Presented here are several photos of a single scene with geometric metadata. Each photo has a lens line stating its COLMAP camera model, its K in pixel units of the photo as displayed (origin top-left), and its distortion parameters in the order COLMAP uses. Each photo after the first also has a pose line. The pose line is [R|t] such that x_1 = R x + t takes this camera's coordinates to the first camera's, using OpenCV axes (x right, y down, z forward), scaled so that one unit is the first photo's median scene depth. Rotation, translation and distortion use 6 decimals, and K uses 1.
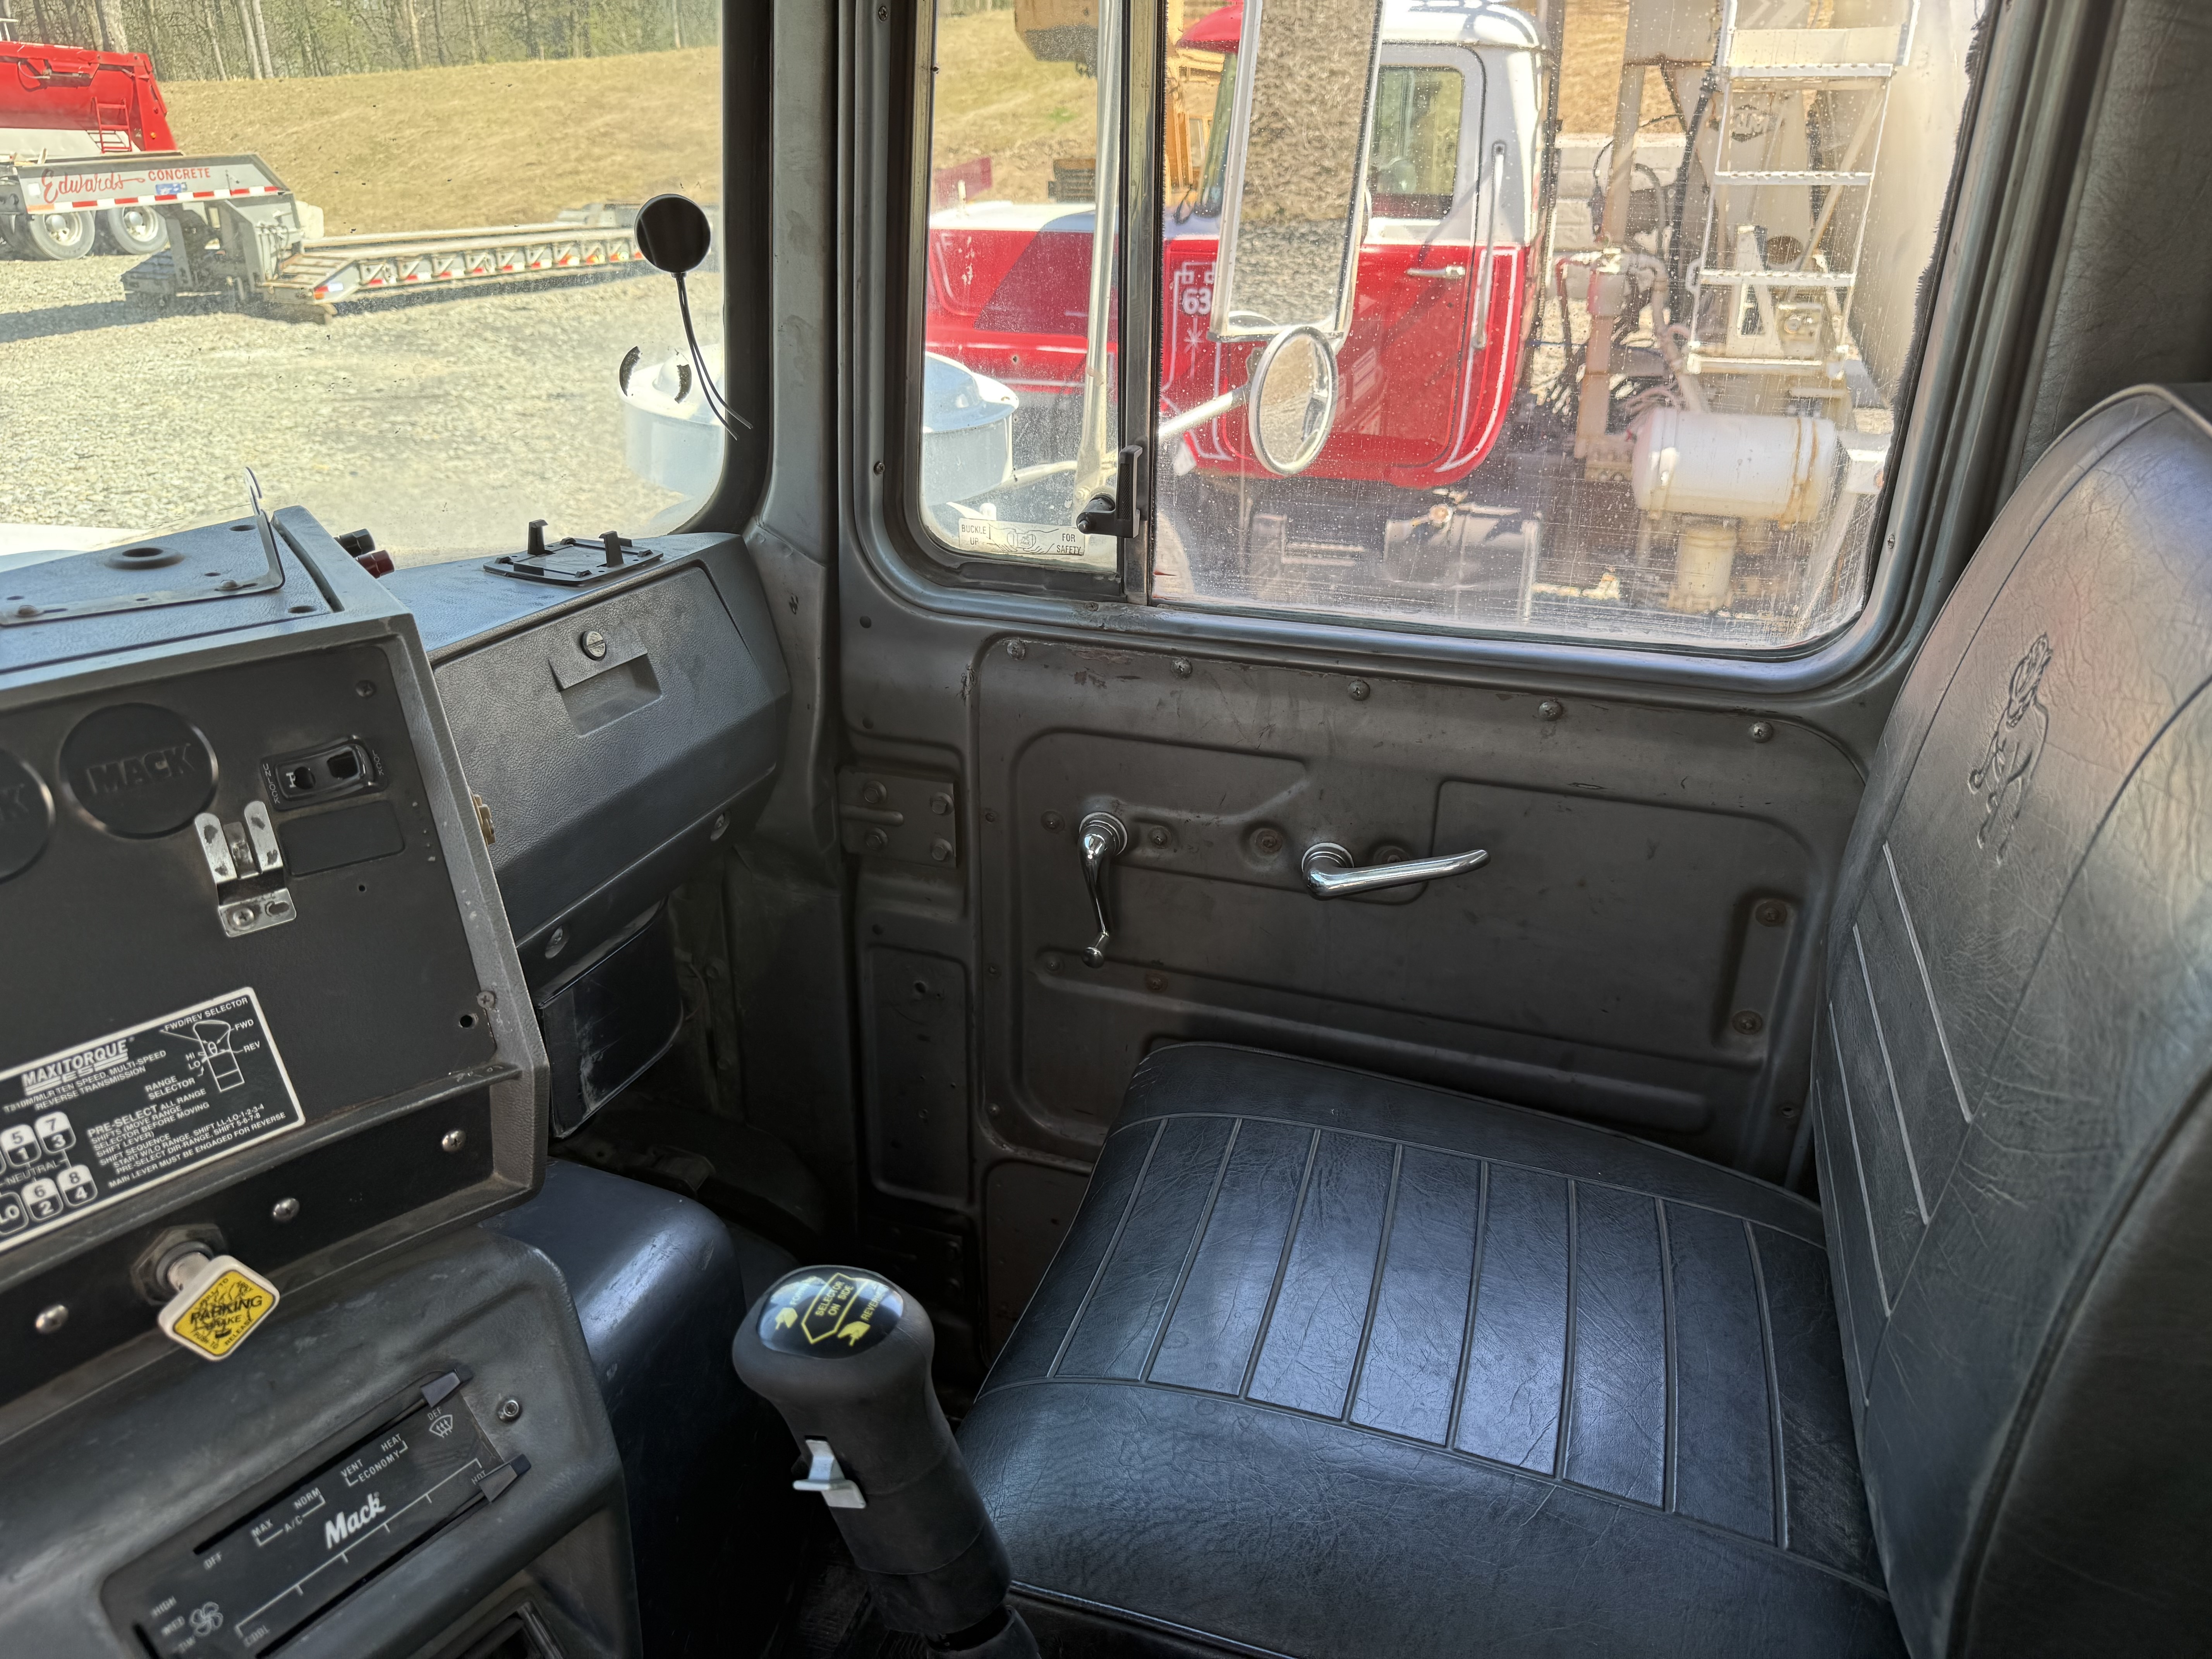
lens RADIAL K [[1574.0, 0, 1104.9], [0, 1574.0, 823.1], [0, 0, 1]] dist [0.035048, -0.060682]
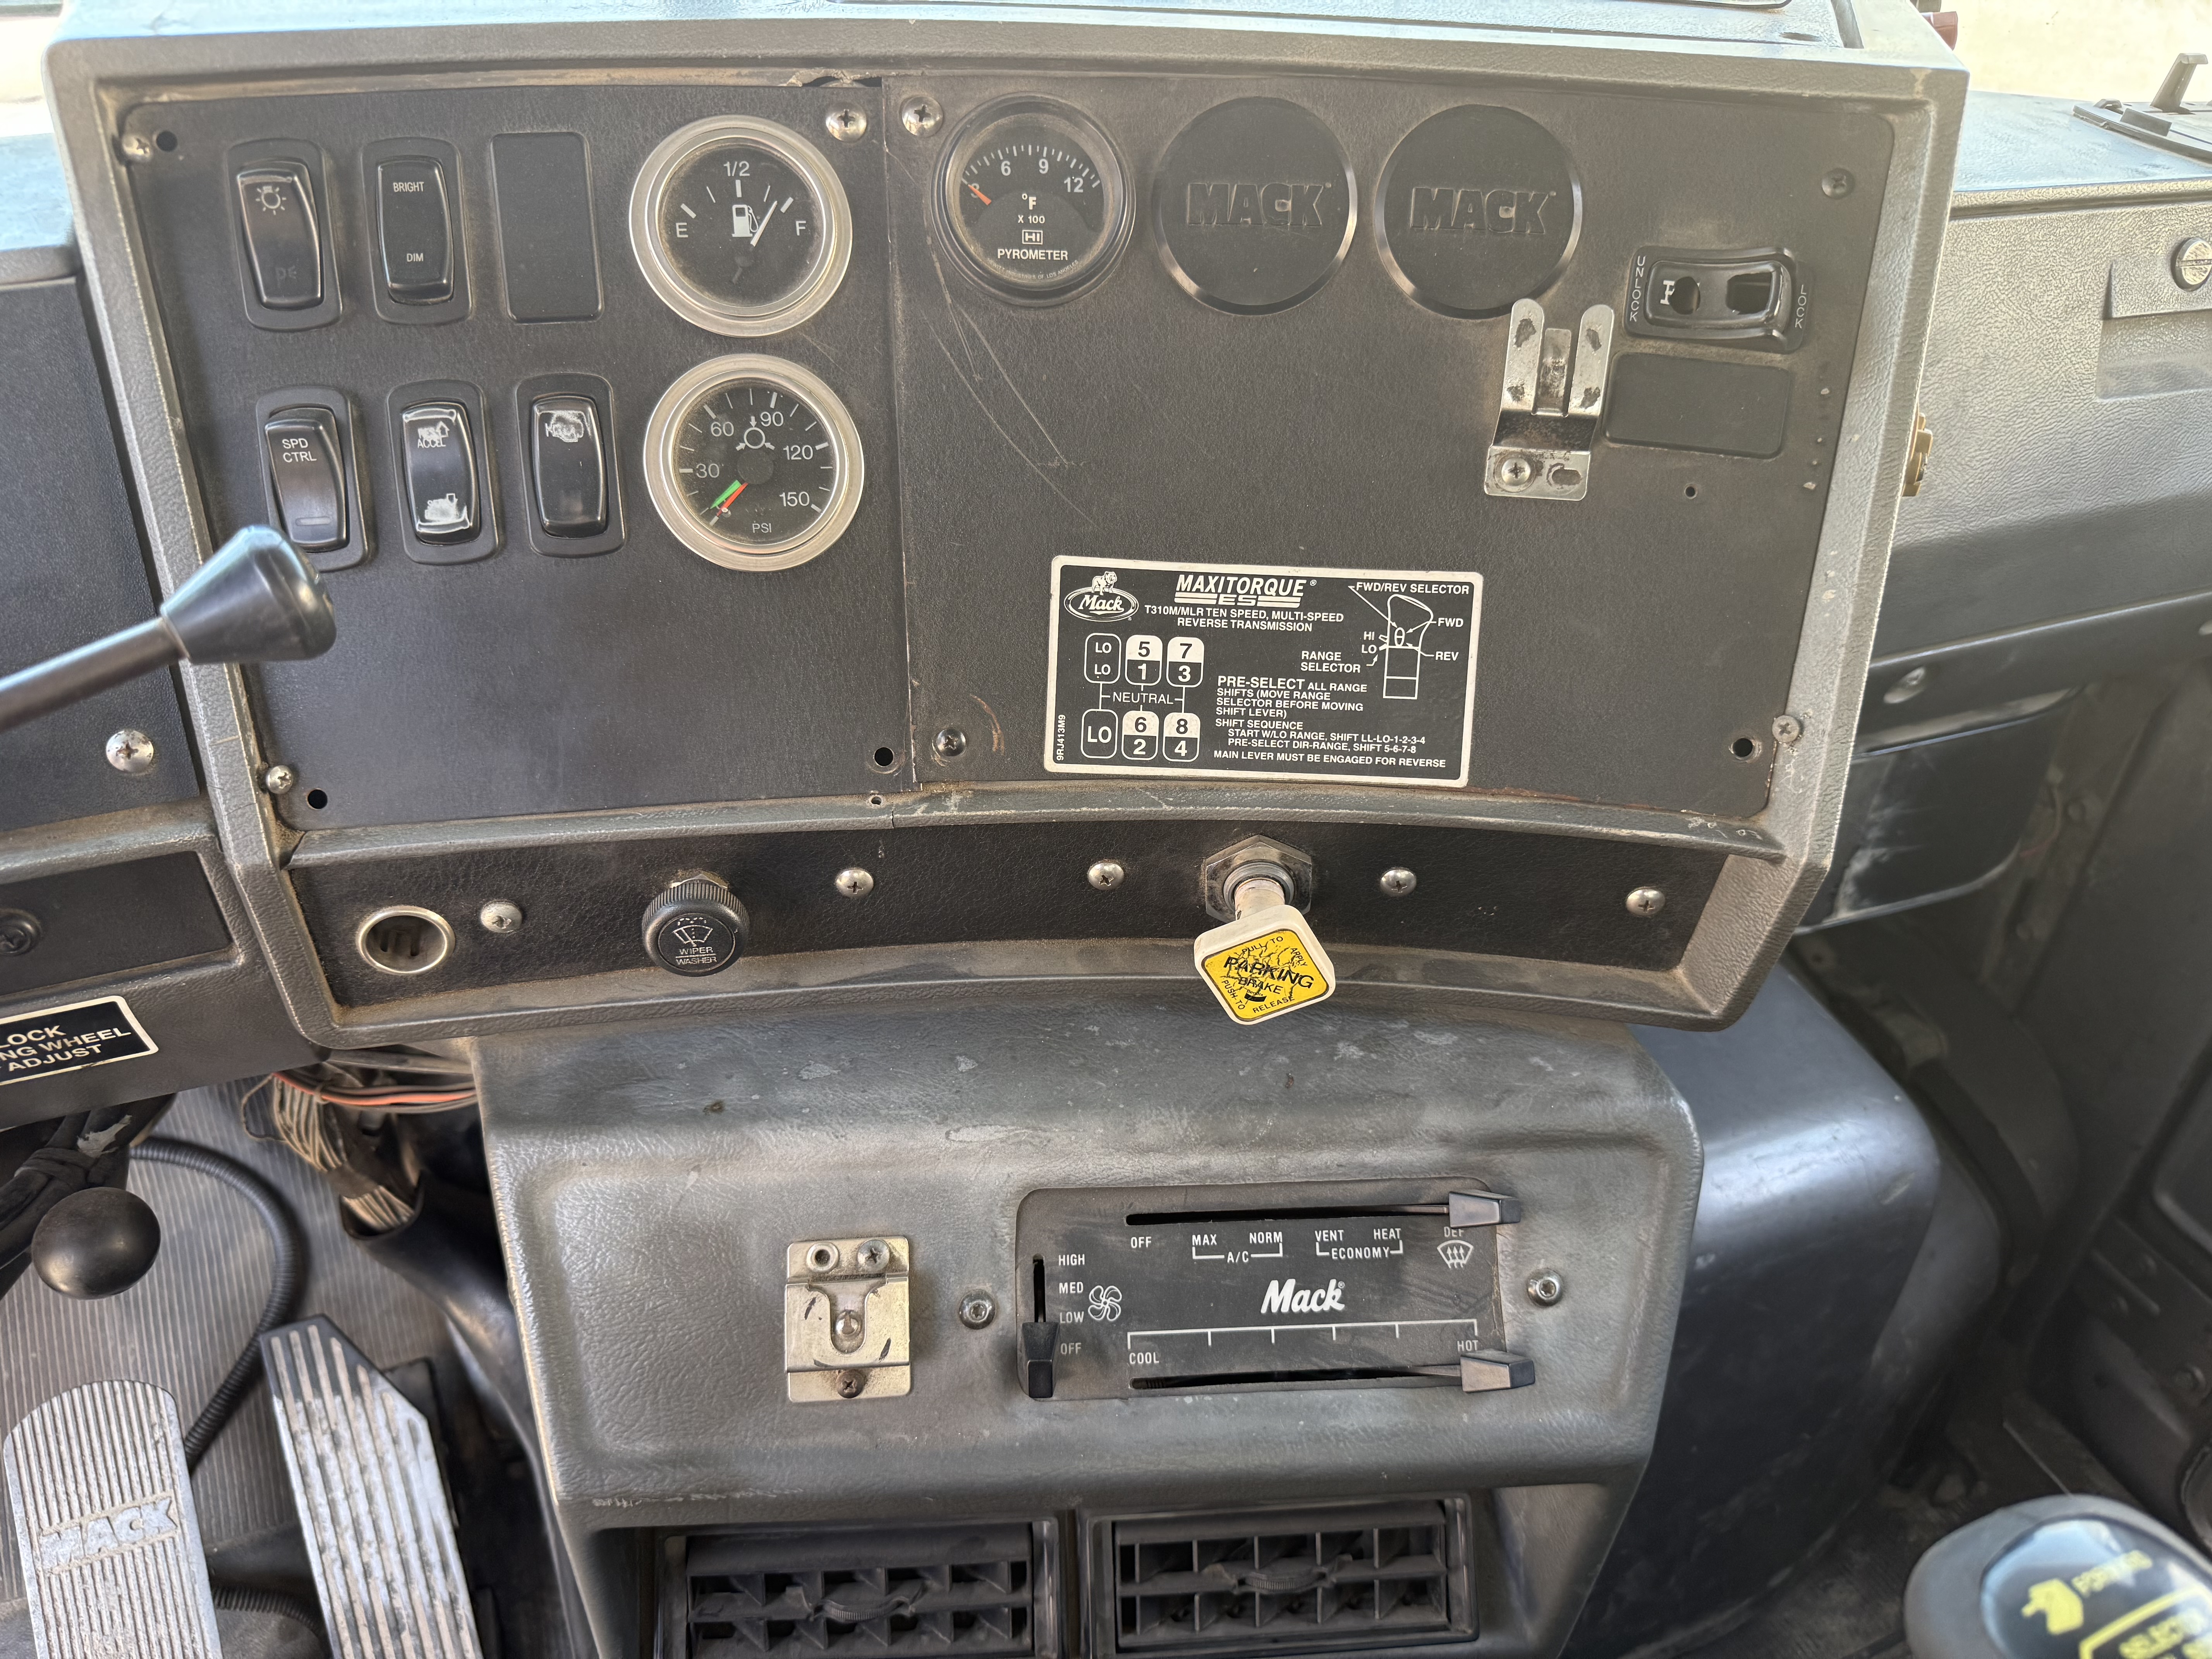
lens RADIAL K [[1526.0, 0, 1102.4], [0, 1526.0, 815.8], [0, 0, 1]] dist [0.096975, -0.134301]
pose [[0.629729, 0.449823, -0.633325, -0.173220], [-0.315889, 0.893116, 0.320245, 0.035676], [0.709687, -0.001607, 0.704516, 0.411399]]
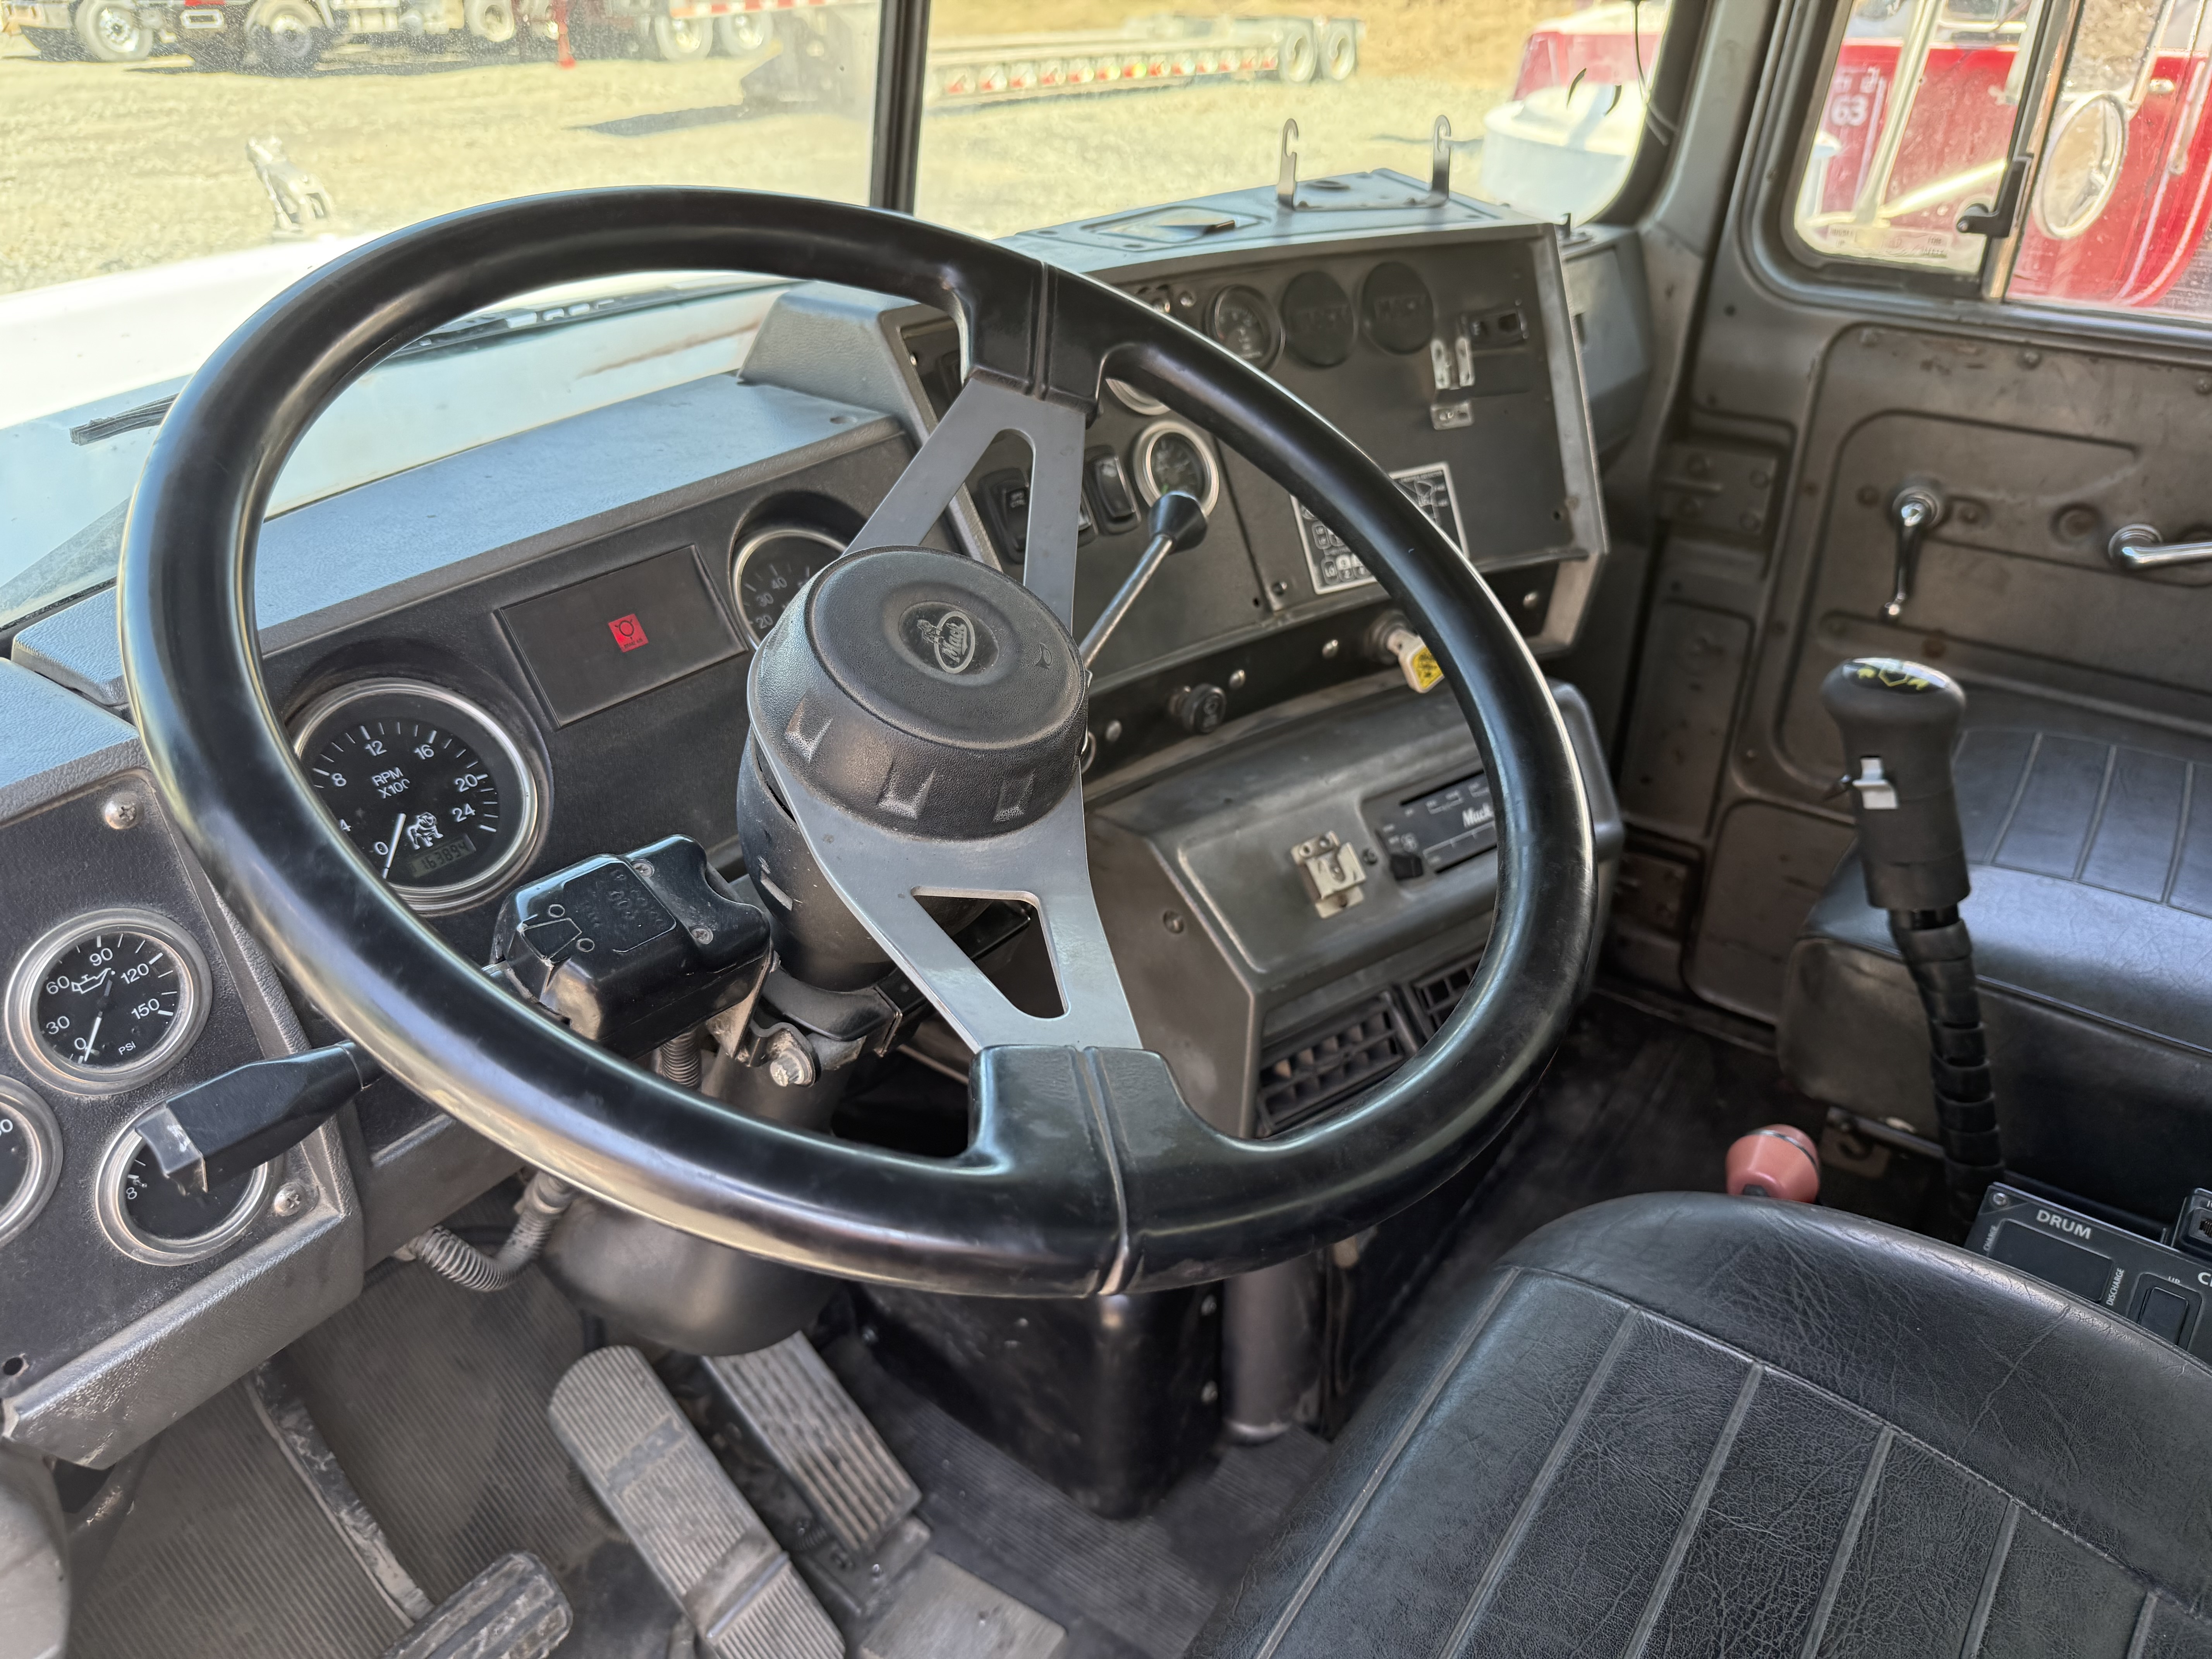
lens RADIAL K [[1611.5, 0, 1095.0], [0, 1611.5, 861.6], [0, 0, 1]] dist [-0.007841, 0.000532]
pose [[0.951567, 0.142097, -0.272632, -0.385016], [-0.110852, 0.985709, 0.126849, 0.318894], [0.286760, -0.090483, 0.953720, -0.588525]]
